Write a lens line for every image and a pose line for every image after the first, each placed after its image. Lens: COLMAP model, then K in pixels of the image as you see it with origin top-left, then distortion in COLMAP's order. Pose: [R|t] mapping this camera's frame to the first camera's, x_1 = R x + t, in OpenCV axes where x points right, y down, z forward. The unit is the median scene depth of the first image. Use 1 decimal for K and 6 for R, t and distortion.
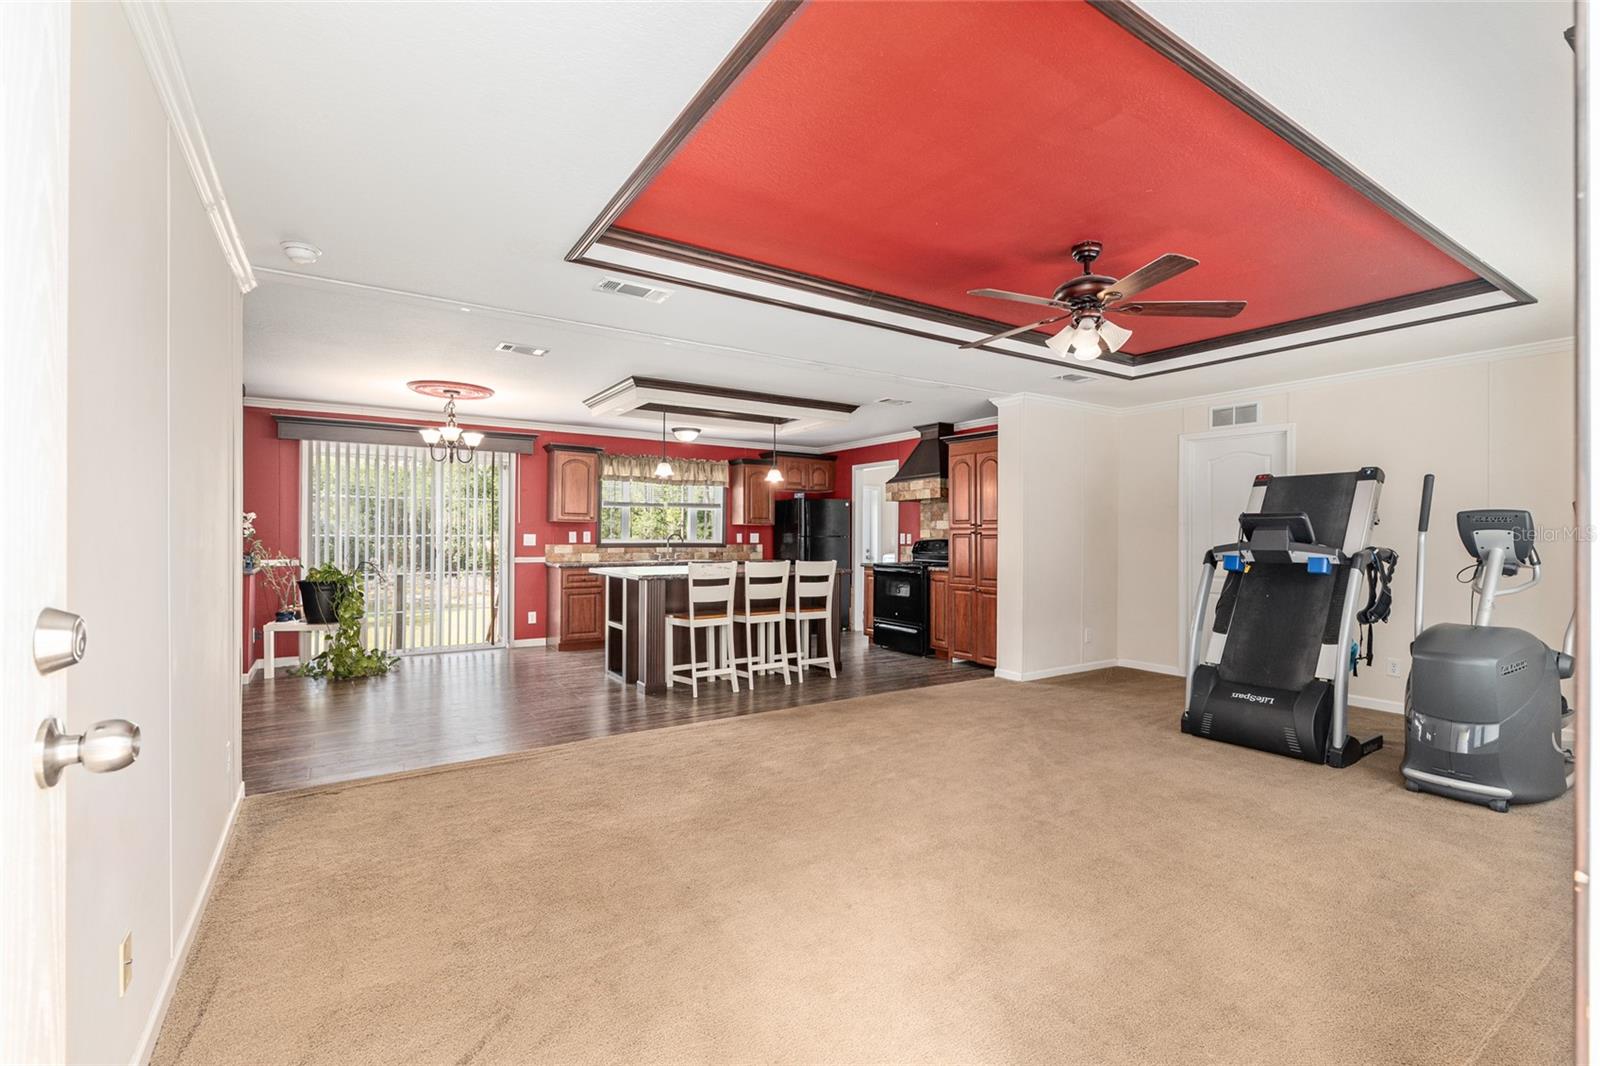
lens RADIAL K [[688.6, 0, 791.6], [0, 688.6, 536.6], [0, 0, 1]] dist [-0.005479, -0.000078]
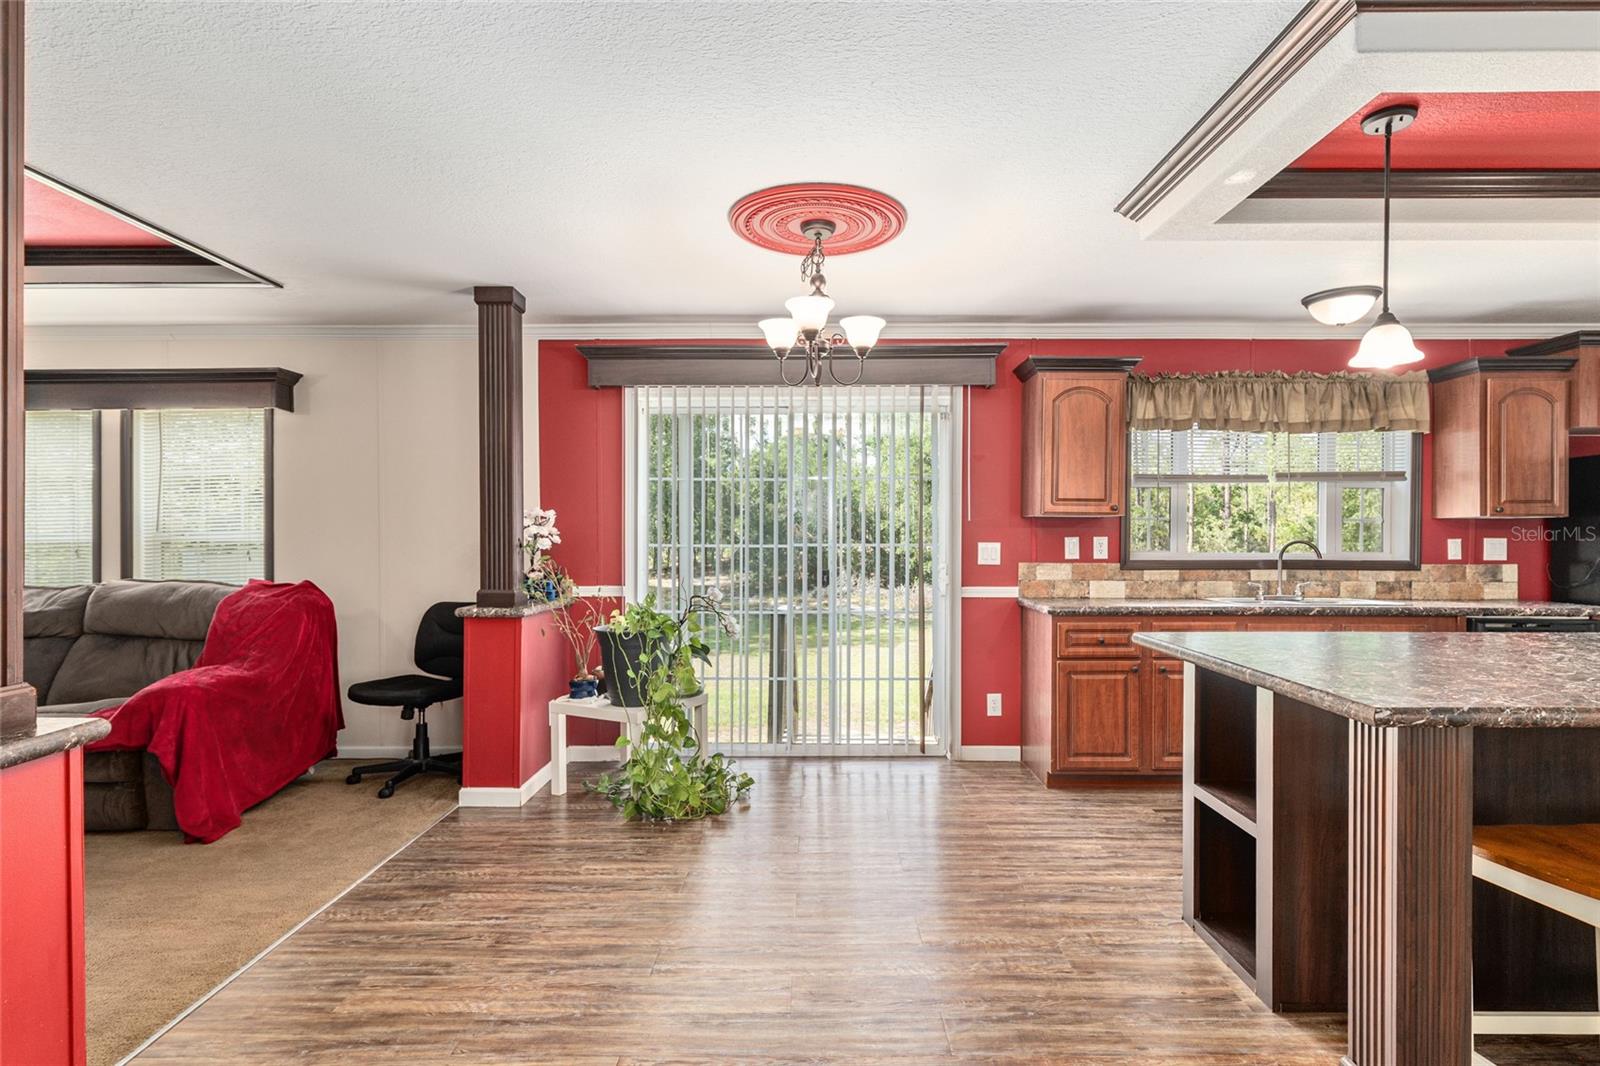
lens RADIAL K [[811.5, 0, 807.5], [0, 811.5, 536.8], [0, 0, 1]] dist [0.000768, -0.002906]
pose [[0.833212, -0.003964, -0.552939, -0.153460], [0.002904, 0.999992, -0.002792, -0.006267], [0.552946, 0.000721, 0.833217, 0.406823]]
